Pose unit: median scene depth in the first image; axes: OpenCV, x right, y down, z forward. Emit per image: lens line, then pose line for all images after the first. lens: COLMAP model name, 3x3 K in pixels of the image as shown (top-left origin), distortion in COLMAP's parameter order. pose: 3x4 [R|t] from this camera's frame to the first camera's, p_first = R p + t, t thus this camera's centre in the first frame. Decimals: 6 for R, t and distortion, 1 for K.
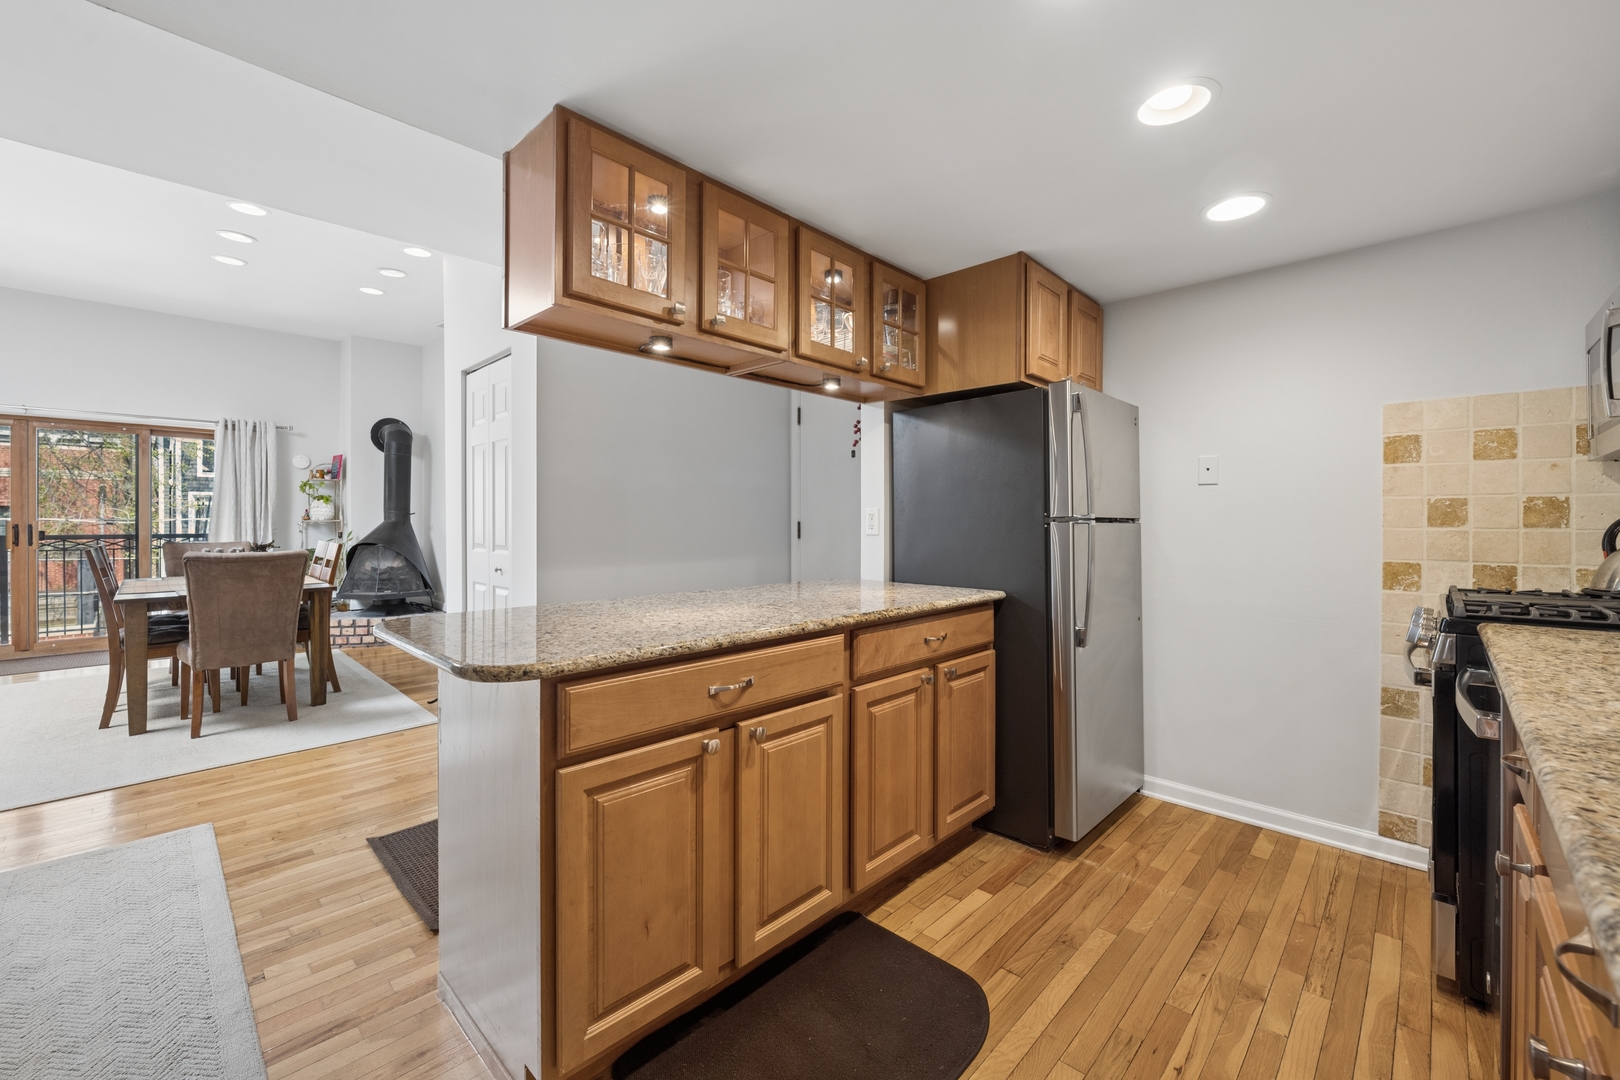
lens RADIAL K [[647.0, 0, 808.8], [0, 647.0, 524.9], [0, 0, 1]] dist [-0.002055, 0.000404]
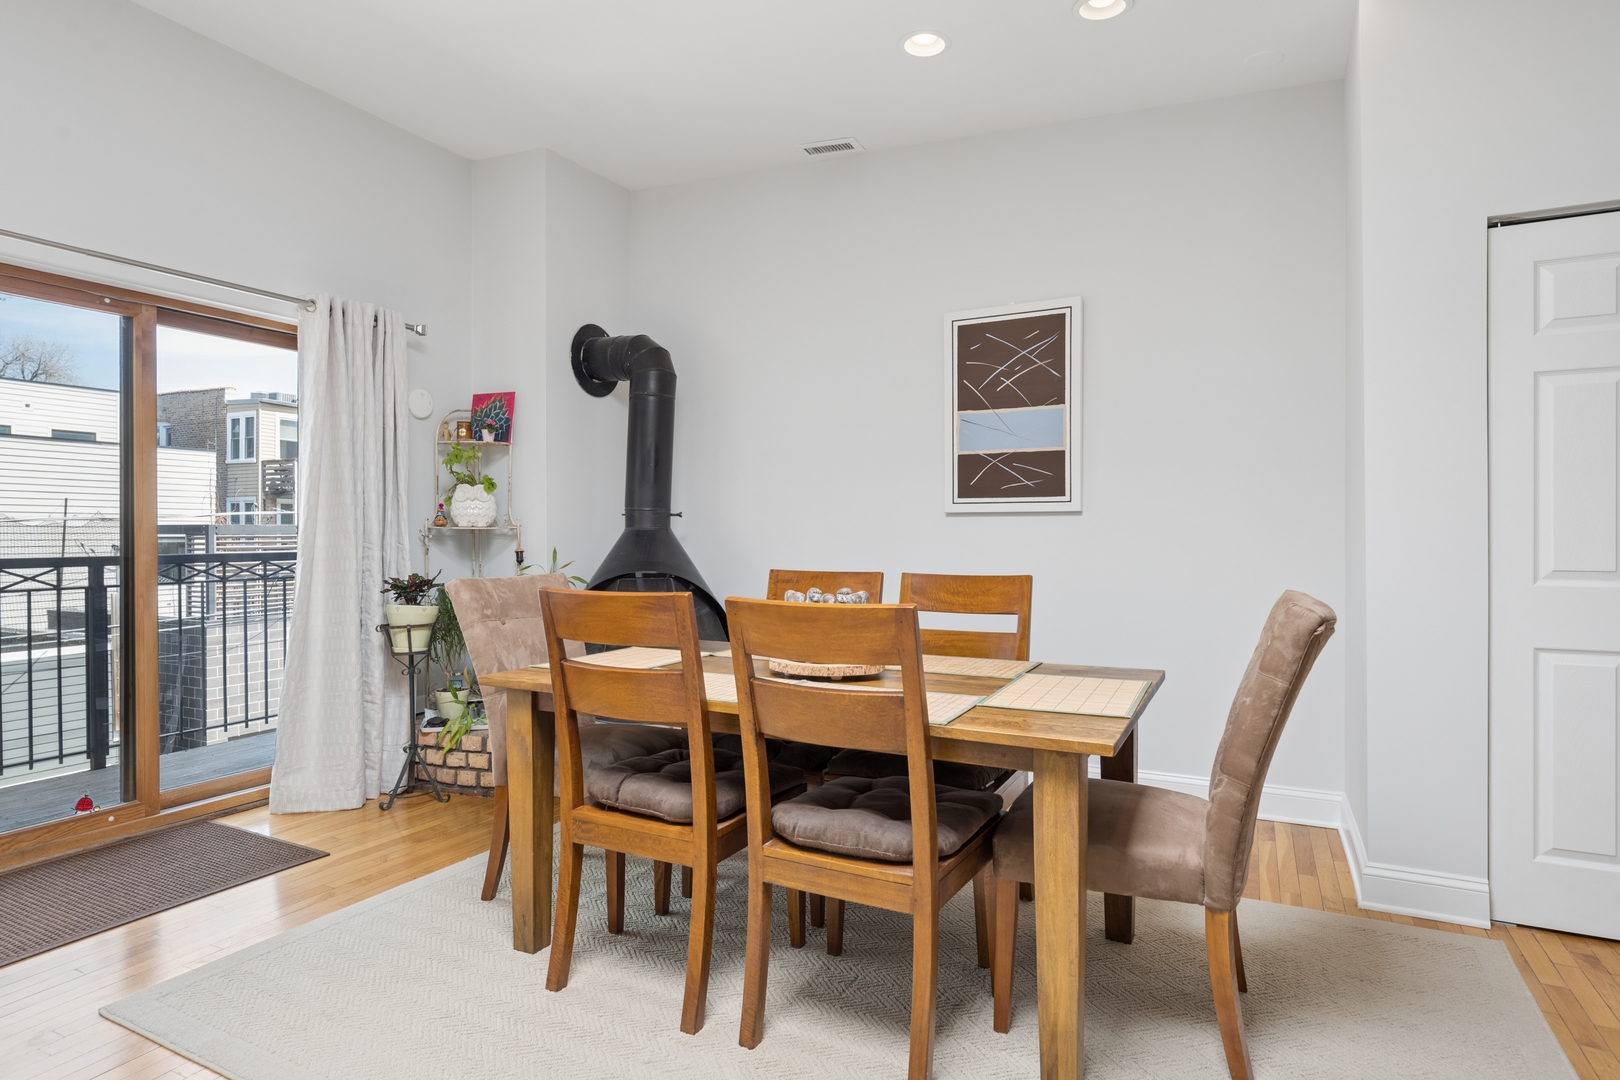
lens RADIAL K [[878.7, 0, 801.9], [0, 878.7, 537.9], [0, 0, 1]] dist [-0.011313, 0.004899]
pose [[0.959104, -0.001190, 0.283050, -2.119208], [0.001788, 0.999997, -0.001855, 0.009106], [-0.283047, 0.002285, 0.959103, 0.918489]]
